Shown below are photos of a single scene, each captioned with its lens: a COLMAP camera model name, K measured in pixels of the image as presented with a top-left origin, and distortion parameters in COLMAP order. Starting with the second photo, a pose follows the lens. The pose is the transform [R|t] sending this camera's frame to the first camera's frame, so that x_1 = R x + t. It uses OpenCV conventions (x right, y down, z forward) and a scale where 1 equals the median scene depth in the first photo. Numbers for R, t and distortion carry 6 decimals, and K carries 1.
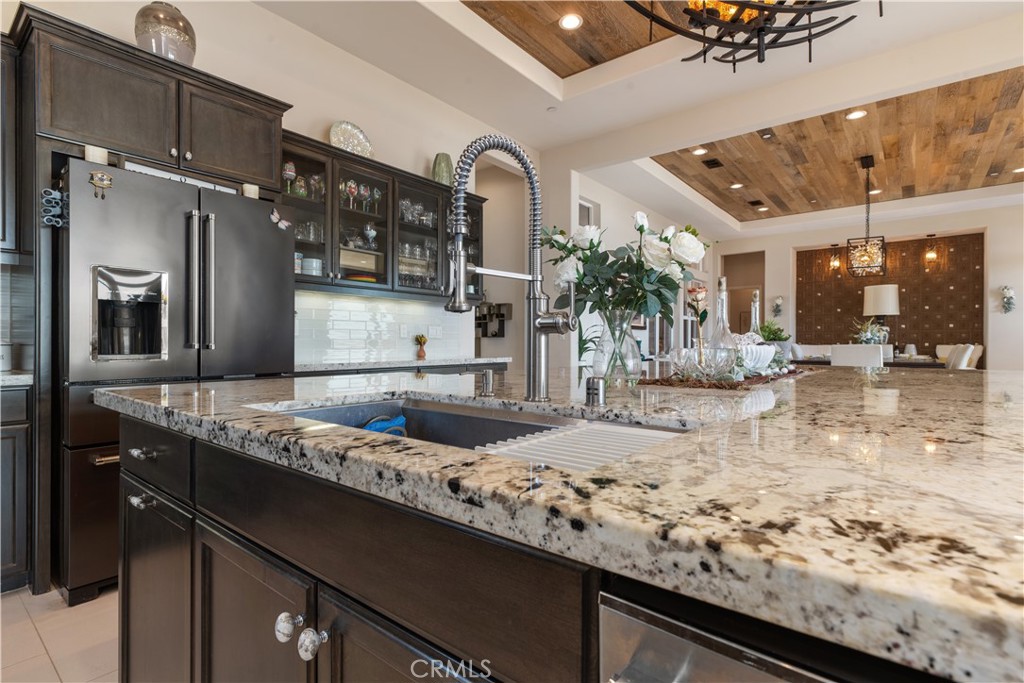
lens RADIAL K [[492.9, 0, 514.7], [0, 492.9, 342.9], [0, 0, 1]] dist [-0.000503, 0.000668]
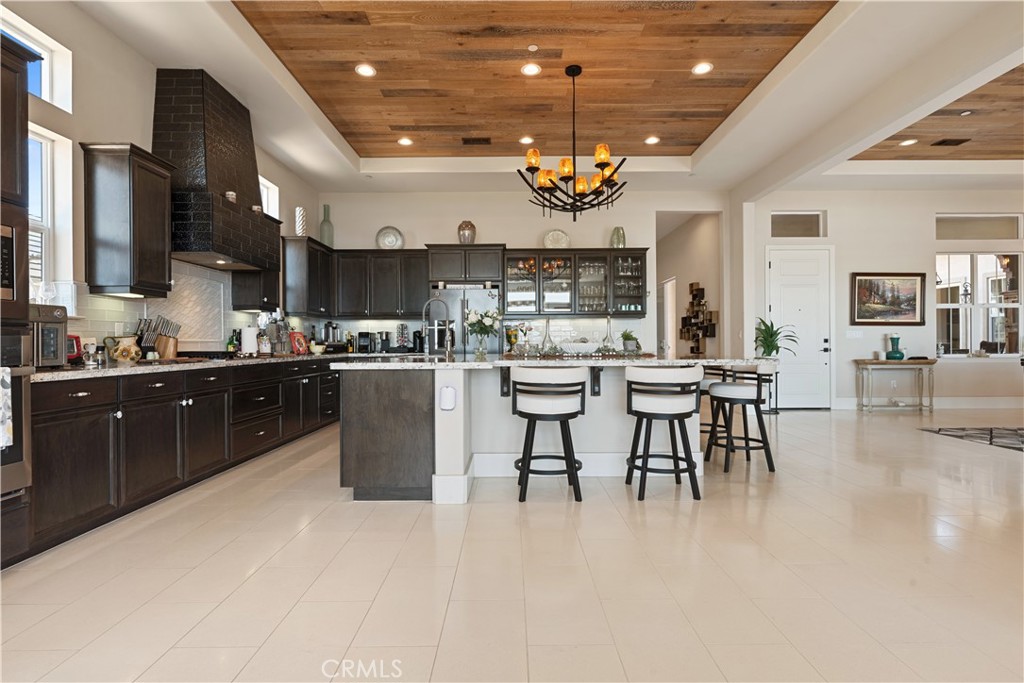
lens RADIAL K [[492.9, 0, 514.7], [0, 492.9, 342.9], [0, 0, 1]] dist [-0.000503, 0.000668]
pose [[0.630452, -0.005420, -0.776209, 0.691245], [0.007738, 0.999970, -0.000697, 0.000335], [0.776189, -0.005567, 0.630475, -0.229177]]
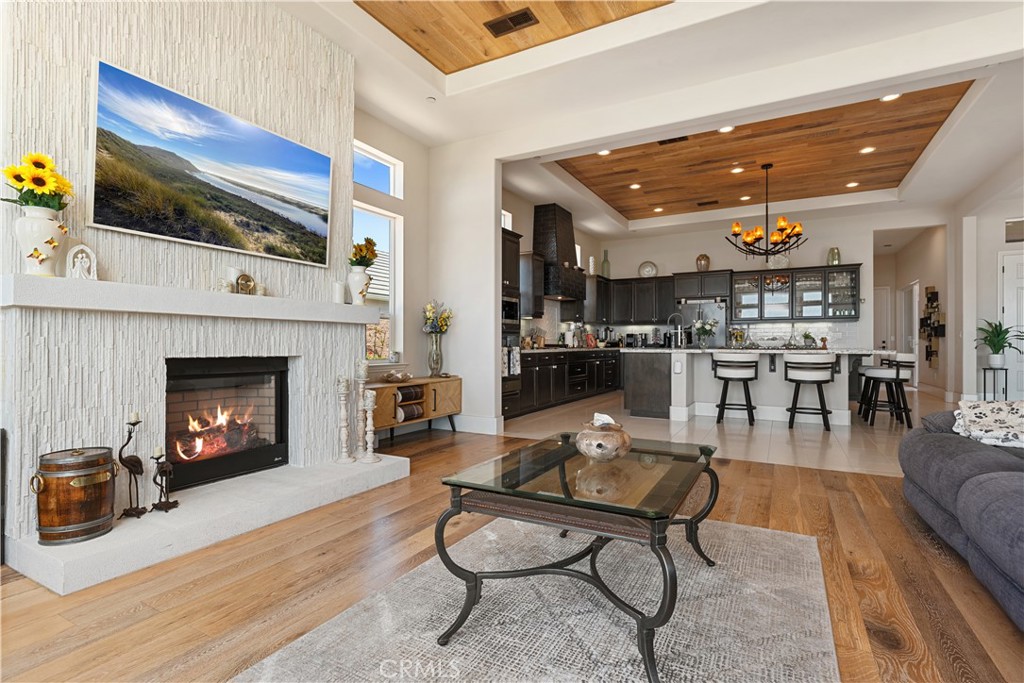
lens RADIAL K [[492.9, 0, 514.7], [0, 492.9, 342.9], [0, 0, 1]] dist [-0.000503, 0.000668]
pose [[0.174327, -0.003898, -0.984680, 1.230686], [0.001549, 0.999992, -0.003685, 0.010276], [0.984687, -0.000883, 0.174331, -0.487623]]
